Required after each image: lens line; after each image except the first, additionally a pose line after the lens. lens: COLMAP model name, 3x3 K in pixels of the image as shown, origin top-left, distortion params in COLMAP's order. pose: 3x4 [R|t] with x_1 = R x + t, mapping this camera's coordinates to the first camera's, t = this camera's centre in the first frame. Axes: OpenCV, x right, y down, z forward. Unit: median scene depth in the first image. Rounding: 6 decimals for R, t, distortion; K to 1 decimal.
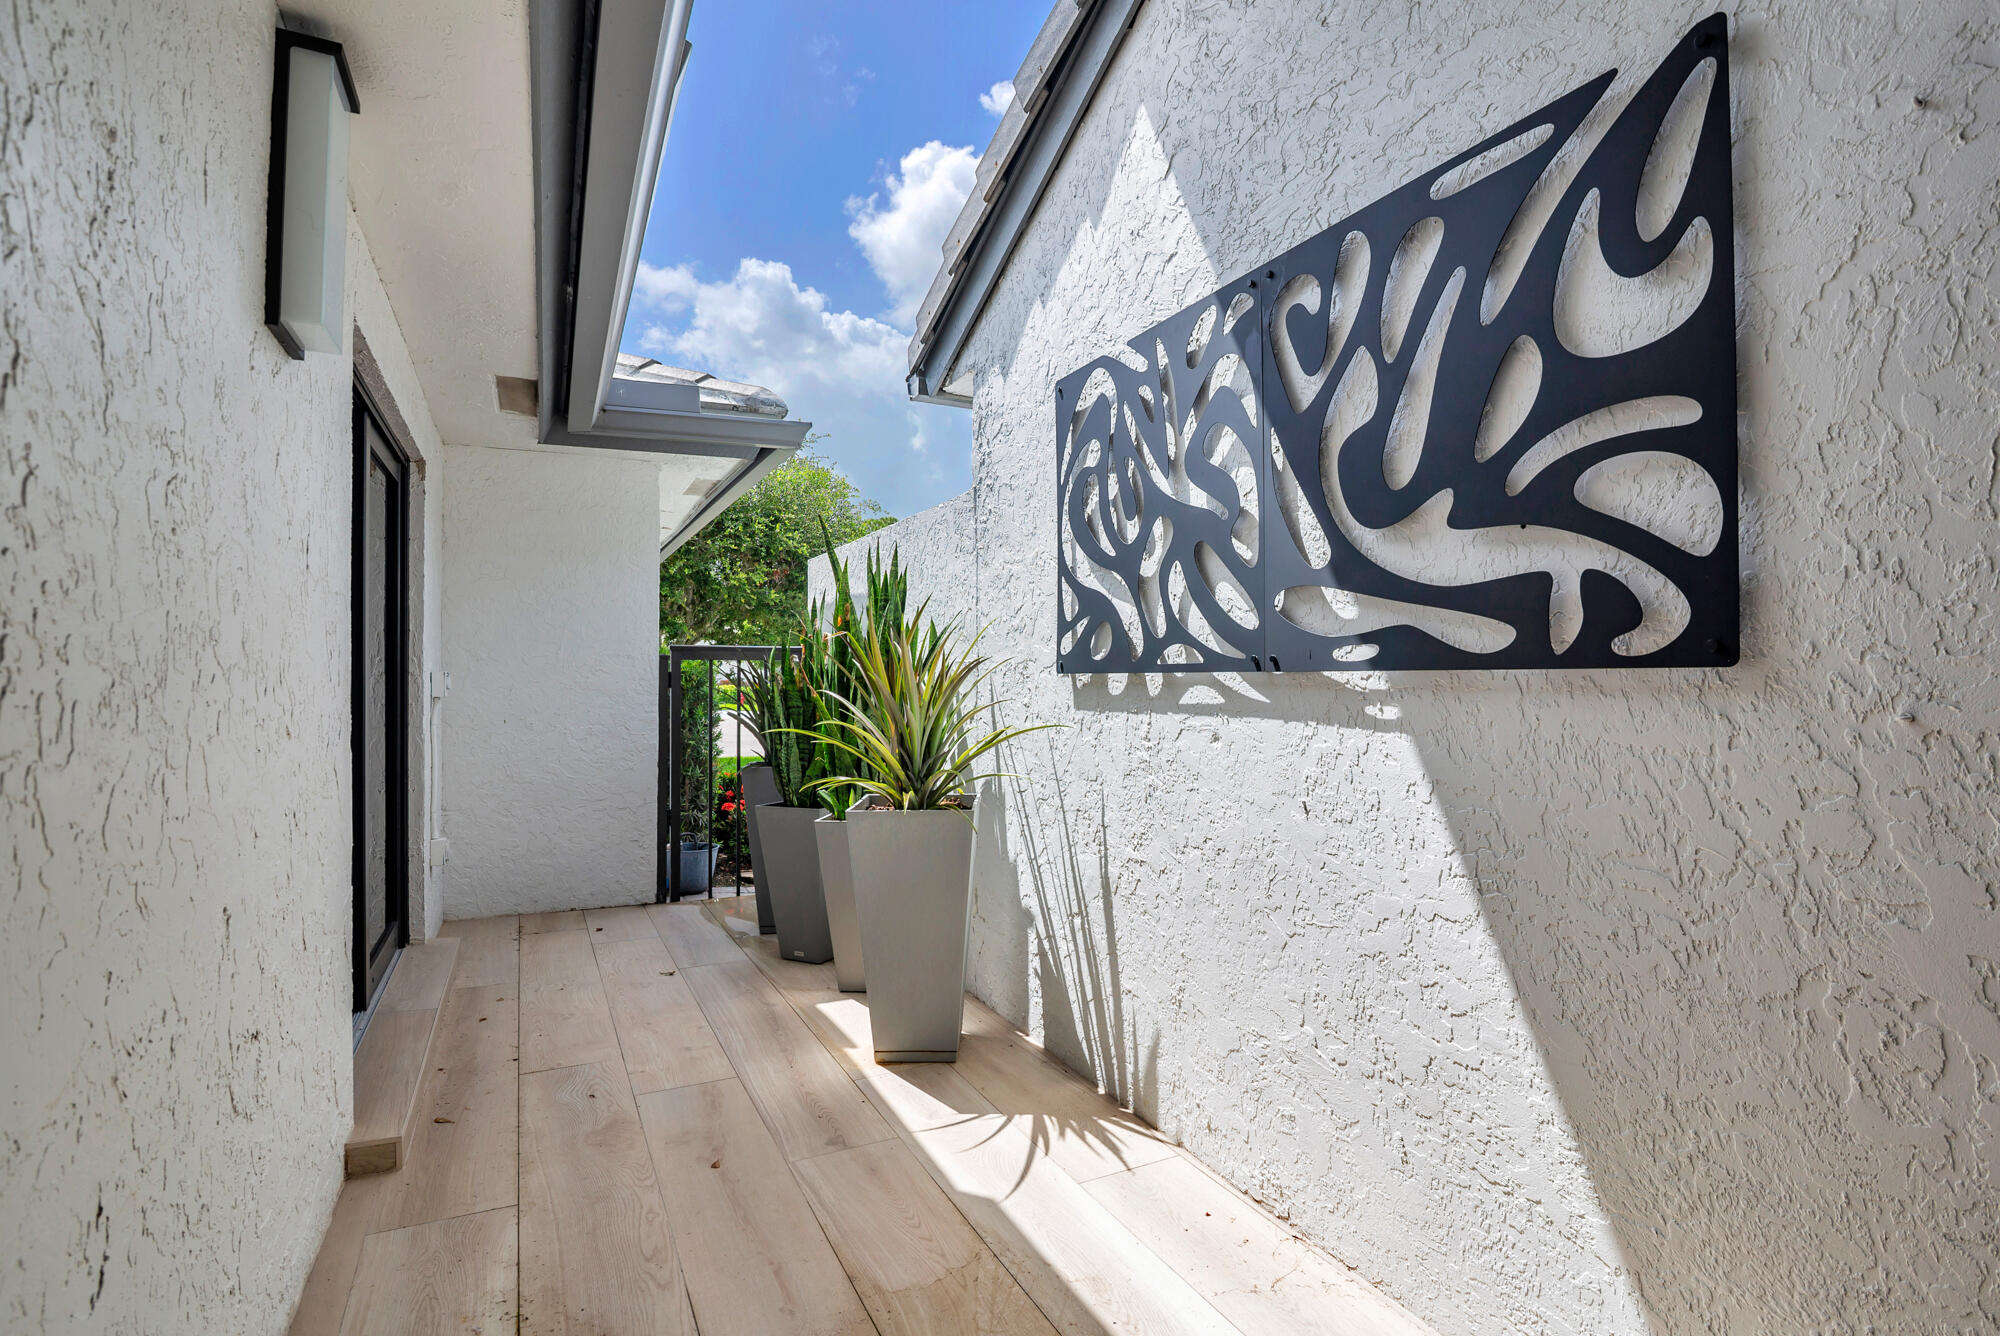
lens RADIAL K [[932.9, 0, 986.6], [0, 932.9, 660.3], [0, 0, 1]] dist [-0.021203, -0.000033]
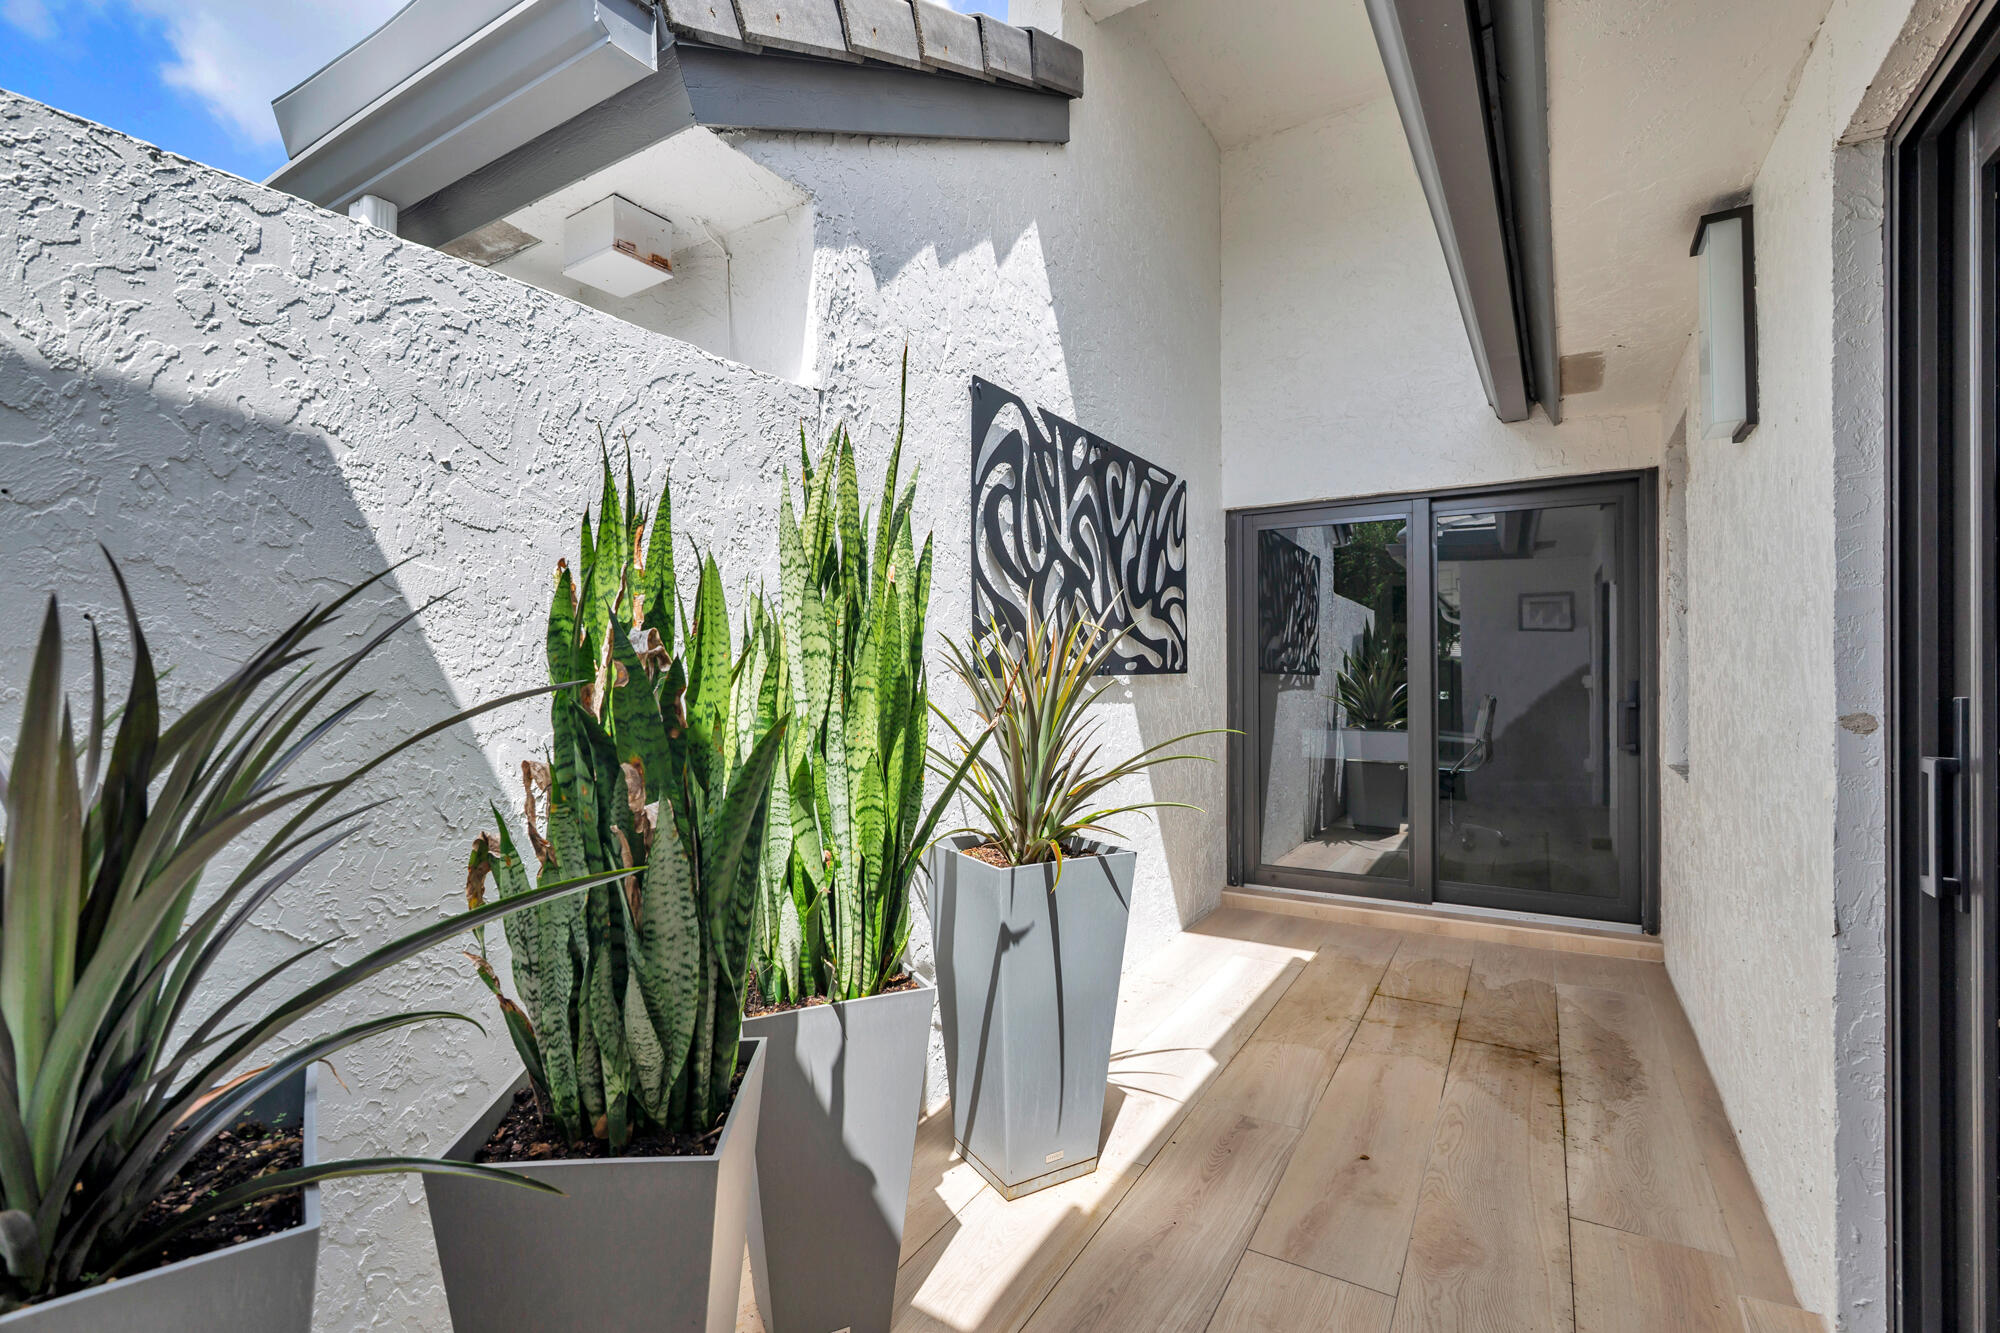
lens RADIAL K [[932.9, 0, 986.6], [0, 932.9, 658.8], [0, 0, 1]] dist [-0.021203, -0.000033]
pose [[-0.537985, 0.019758, 0.842723, -1.144327], [-0.004228, 0.999649, -0.026136, 0.030203], [-0.842944, -0.017624, -0.537713, 2.326919]]
